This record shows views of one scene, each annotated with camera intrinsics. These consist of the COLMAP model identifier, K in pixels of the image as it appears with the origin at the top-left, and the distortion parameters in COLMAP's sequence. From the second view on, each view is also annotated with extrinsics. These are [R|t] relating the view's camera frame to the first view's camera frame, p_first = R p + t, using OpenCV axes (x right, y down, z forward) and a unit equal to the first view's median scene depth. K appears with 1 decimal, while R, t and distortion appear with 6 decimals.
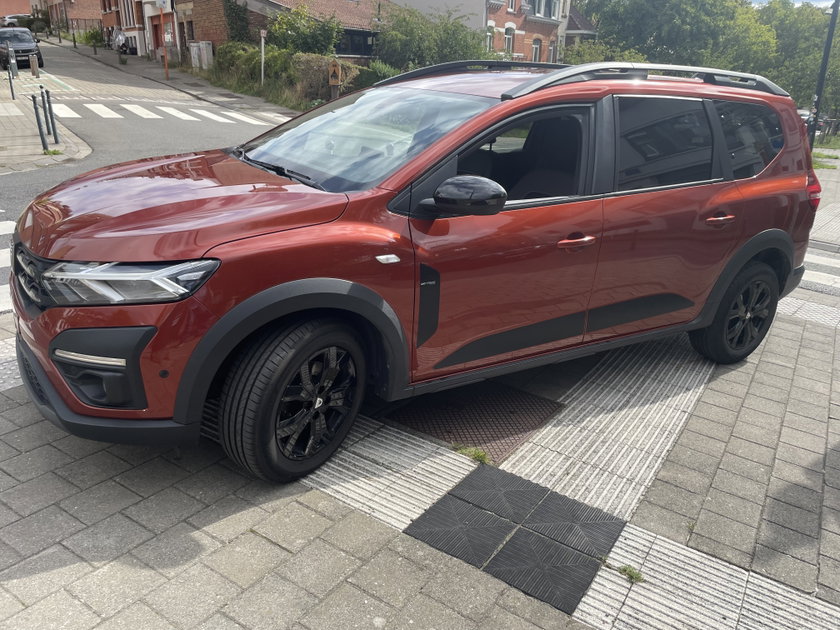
lens RADIAL K [[640.2, 0, 426.4], [0, 640.2, 313.4], [0, 0, 1]] dist [0.081788, -0.109675]
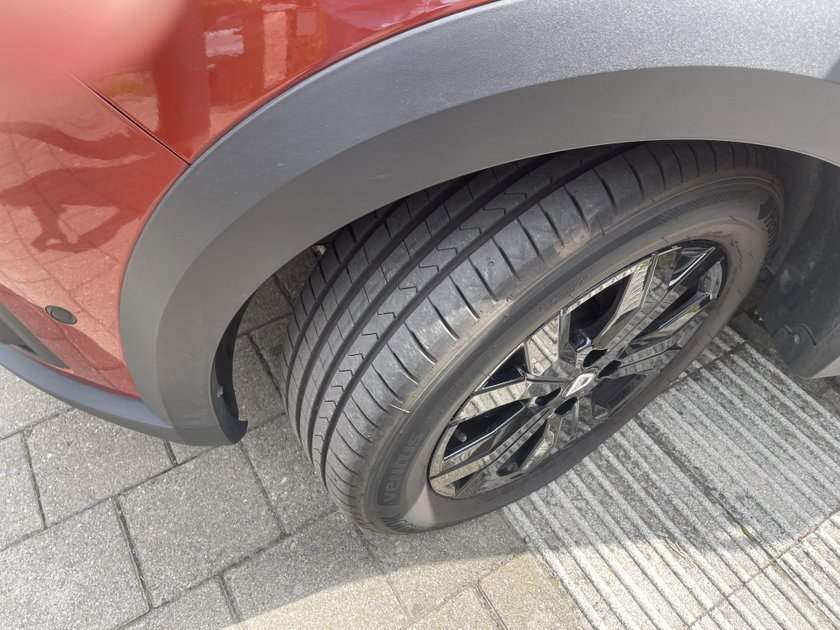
lens RADIAL K [[640.2, 0, 420.0], [0, 640.2, 312.8], [0, 0, 1]] dist [0.081788, -0.109675]
pose [[0.893275, 0.280216, -0.351481, -0.093941], [-0.059727, 0.848976, 0.525046, -0.042279], [0.445525, -0.448017, 0.775105, 0.503271]]
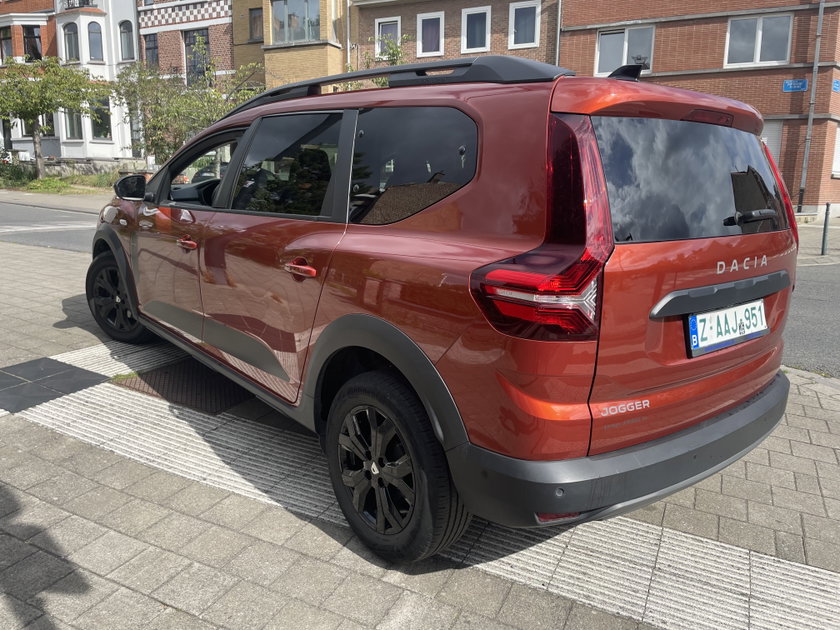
lens RADIAL K [[640.2, 0, 432.8], [0, 640.2, 304.5], [0, 0, 1]] dist [0.081788, -0.109675]
pose [[0.129732, 0.147527, -0.980513, 1.202967], [-0.364405, 0.926762, 0.091225, -0.232820], [0.922160, 0.345469, 0.173991, 1.045890]]
